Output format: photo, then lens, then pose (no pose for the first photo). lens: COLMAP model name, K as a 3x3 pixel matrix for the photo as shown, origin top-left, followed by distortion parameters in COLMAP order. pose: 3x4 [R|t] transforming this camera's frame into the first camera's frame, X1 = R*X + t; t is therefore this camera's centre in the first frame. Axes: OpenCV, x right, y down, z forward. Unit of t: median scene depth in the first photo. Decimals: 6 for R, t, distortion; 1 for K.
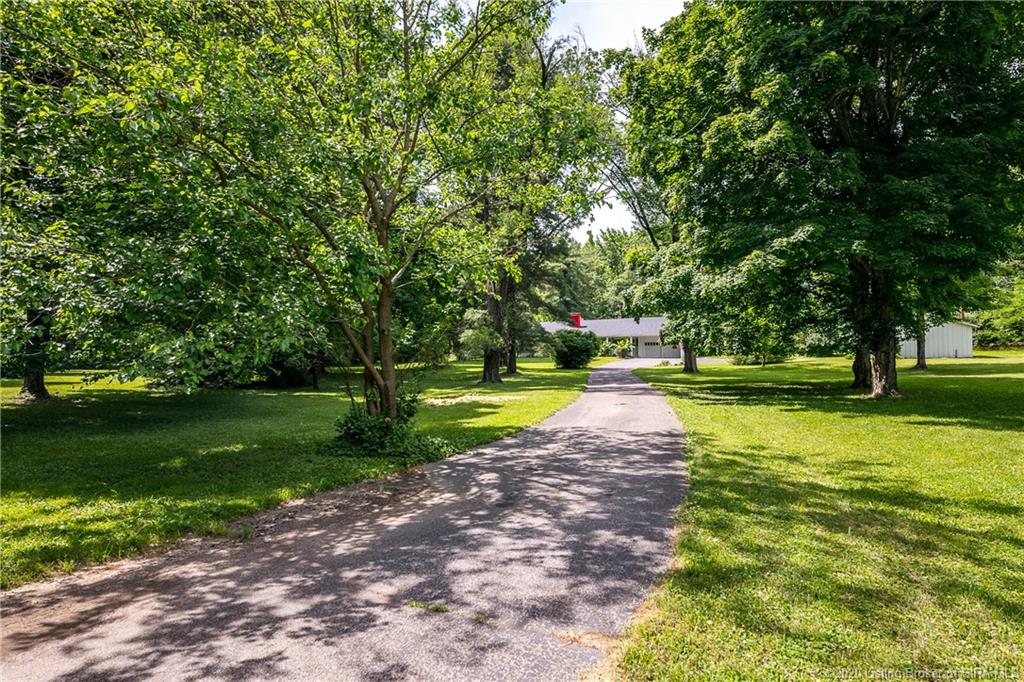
lens RADIAL K [[618.6, 0, 512.4], [0, 618.6, 340.5], [0, 0, 1]] dist [-0.001141, -0.000017]
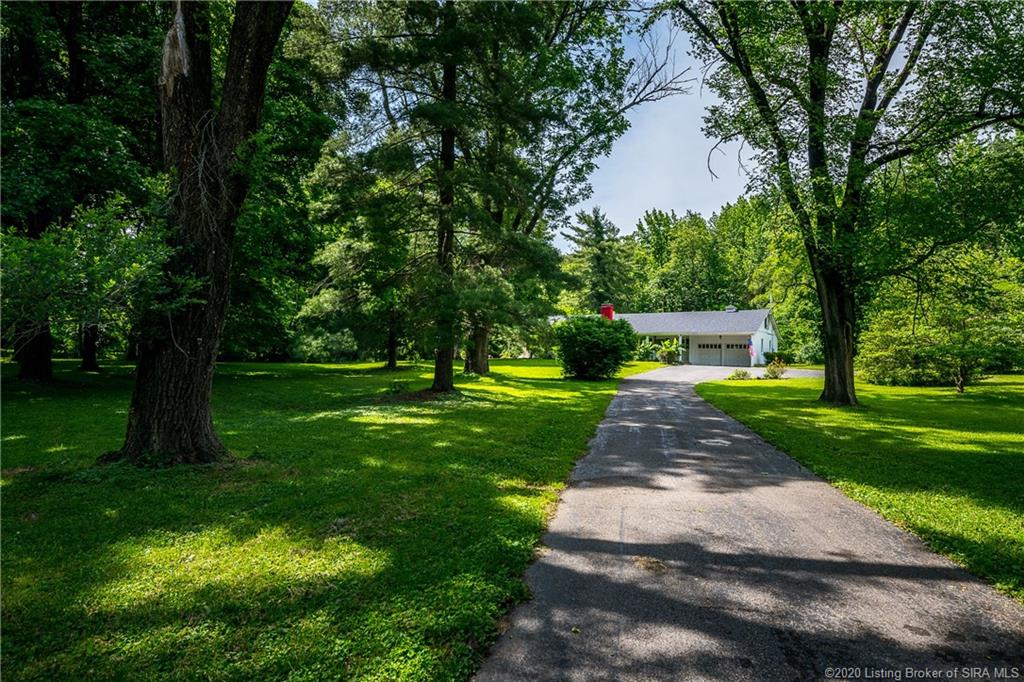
lens RADIAL K [[589.3, 0, 511.1], [0, 589.3, 344.4], [0, 0, 1]] dist [0.001985, 0.000053]
pose [[0.996816, 0.034102, -0.072079, 0.033221], [-0.033753, 0.999412, 0.006060, 0.005764], [0.072243, -0.003607, 0.997381, 0.227551]]
